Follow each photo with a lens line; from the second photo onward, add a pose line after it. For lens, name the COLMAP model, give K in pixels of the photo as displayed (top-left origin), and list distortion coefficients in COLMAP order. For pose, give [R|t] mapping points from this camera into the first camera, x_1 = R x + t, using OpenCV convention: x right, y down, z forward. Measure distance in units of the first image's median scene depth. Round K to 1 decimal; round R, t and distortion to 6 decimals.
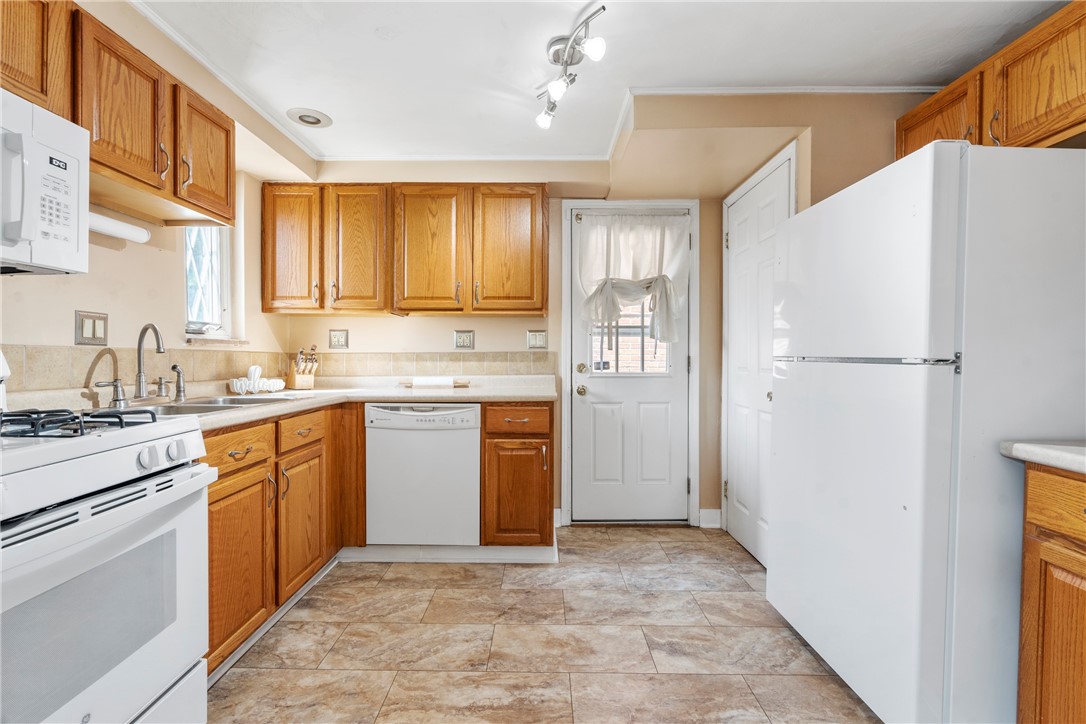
lens RADIAL K [[489.0, 0, 539.6], [0, 489.0, 359.5], [0, 0, 1]] dist [-0.003613, 0.002113]
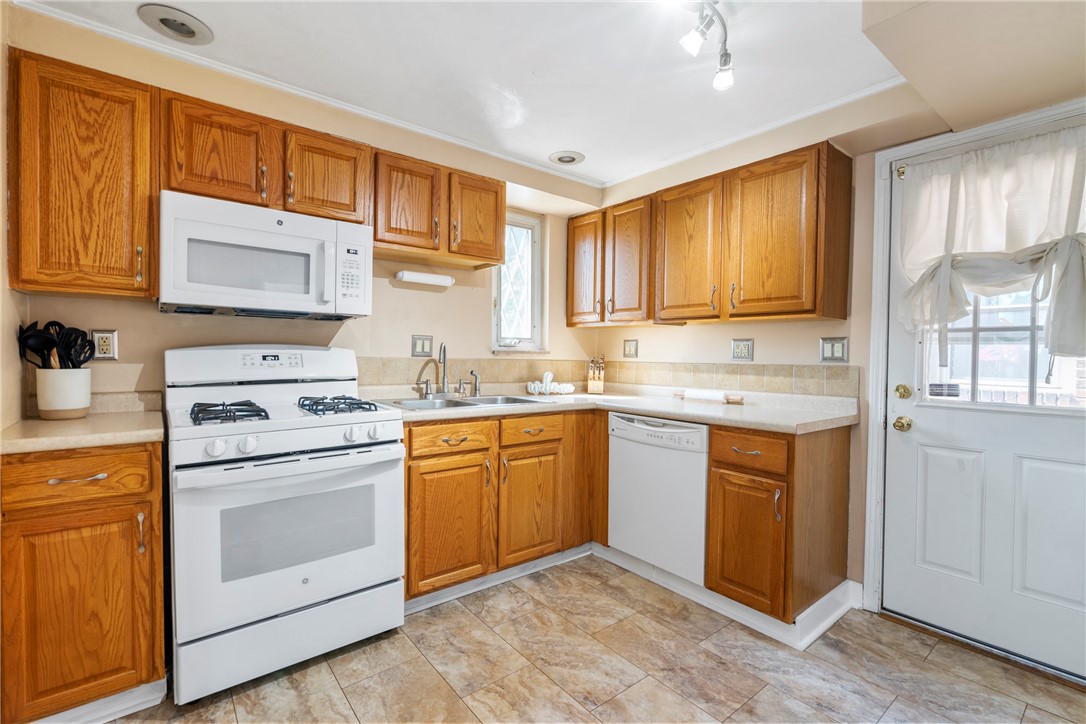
lens RADIAL K [[489.0, 0, 544.0], [0, 489.0, 360.8], [0, 0, 1]] dist [-0.003613, 0.002113]
pose [[0.632914, 0.020217, -0.773958, 0.367970], [-0.019016, 0.999763, 0.010564, -0.028533], [0.773989, 0.008032, 0.633149, 0.224342]]
